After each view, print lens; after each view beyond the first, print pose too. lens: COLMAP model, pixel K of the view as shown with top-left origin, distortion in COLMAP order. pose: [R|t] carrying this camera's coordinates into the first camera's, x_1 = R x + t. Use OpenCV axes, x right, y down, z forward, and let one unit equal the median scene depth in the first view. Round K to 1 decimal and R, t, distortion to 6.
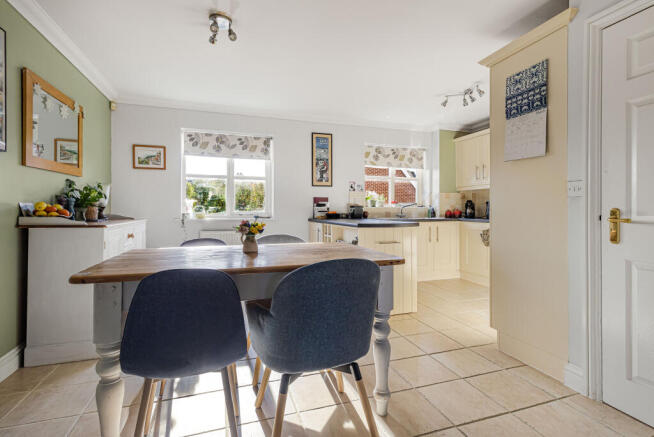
lens RADIAL K [[317.4, 0, 327.1], [0, 317.4, 213.2], [0, 0, 1]] dist [0.004144, 0.000652]
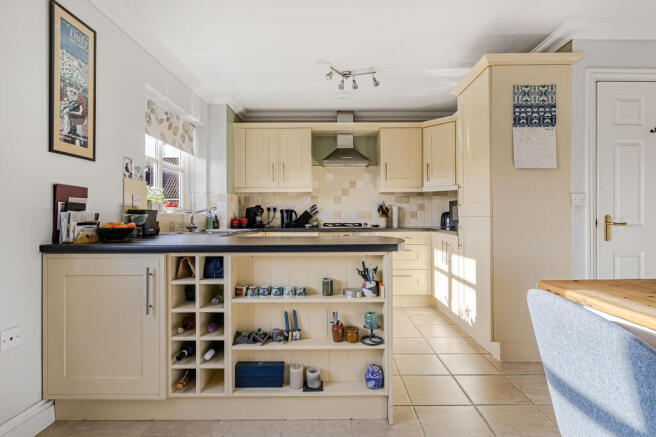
lens RADIAL K [[330.7, 0, 328.1], [0, 330.7, 216.5], [0, 0, 1]] dist [0.002254, 0.000036]
pose [[0.313851, -0.002430, 0.949469, -0.296216], [0.014893, 0.999886, -0.002363, -0.008732], [-0.949355, 0.014882, 0.313852, 0.600224]]
